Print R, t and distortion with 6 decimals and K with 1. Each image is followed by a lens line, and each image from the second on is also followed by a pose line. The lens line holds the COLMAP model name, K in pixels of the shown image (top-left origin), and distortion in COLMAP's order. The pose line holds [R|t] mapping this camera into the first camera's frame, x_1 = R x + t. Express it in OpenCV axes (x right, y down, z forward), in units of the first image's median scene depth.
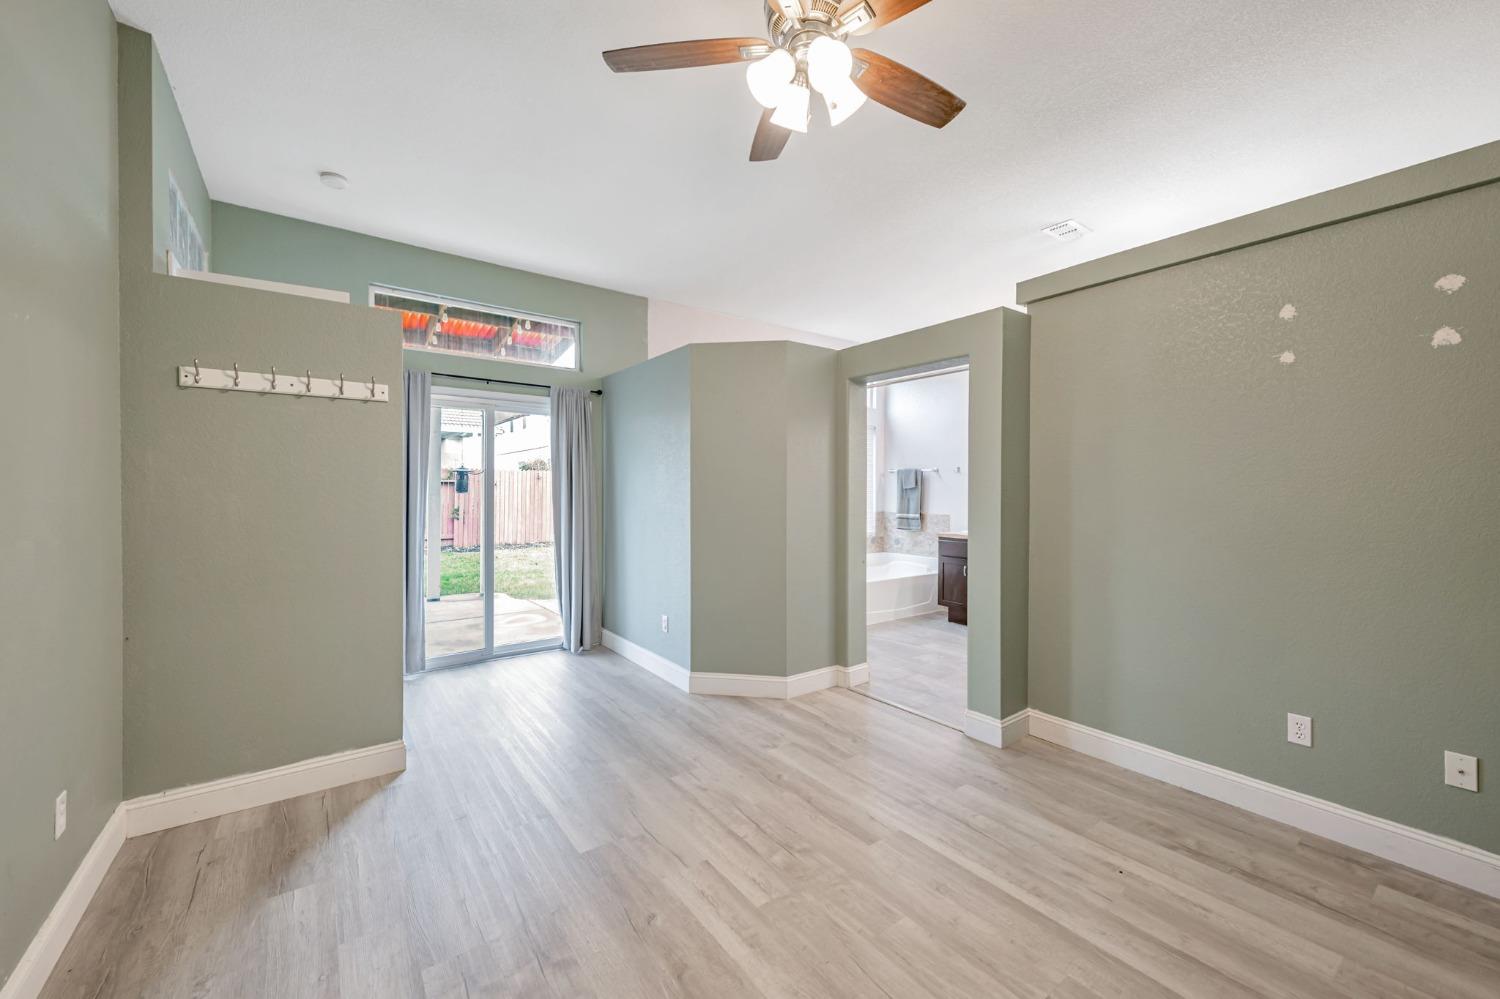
lens RADIAL K [[595.0, 0, 751.5], [0, 595.0, 496.7], [0, 0, 1]] dist [-0.000091, -0.000351]
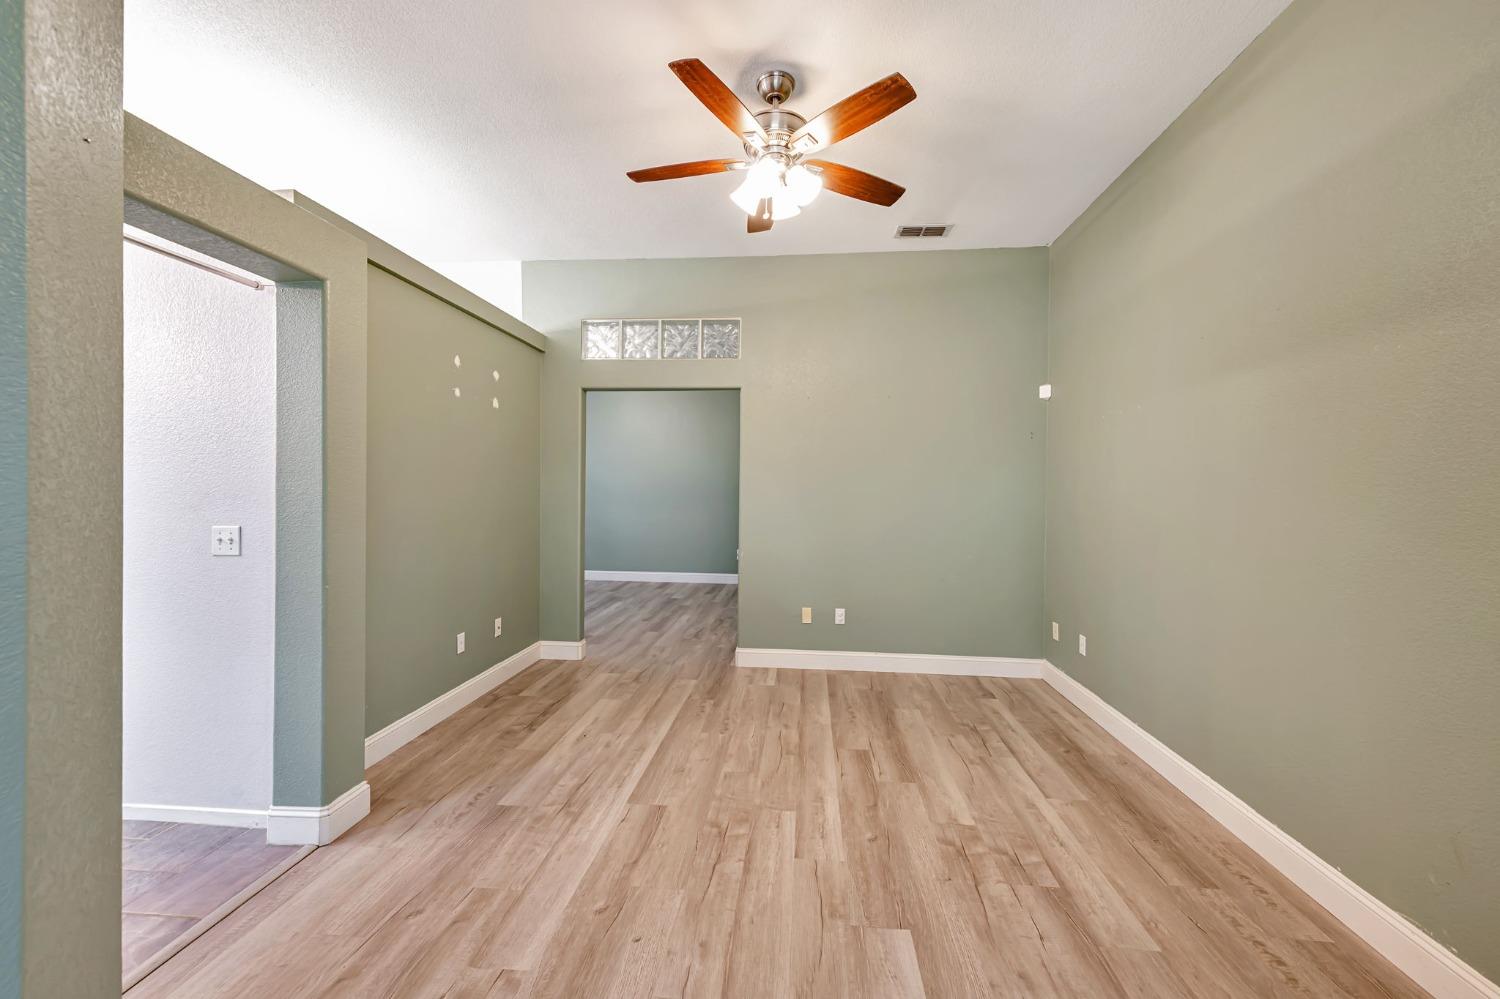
lens RADIAL K [[595.0, 0, 755.3], [0, 595.0, 490.5], [0, 0, 1]] dist [-0.000091, -0.000351]
pose [[-0.755582, -0.016514, 0.654846, -0.491114], [-0.005398, 0.999805, 0.018984, -0.019674], [-0.655032, 0.010809, -0.755524, 1.312831]]
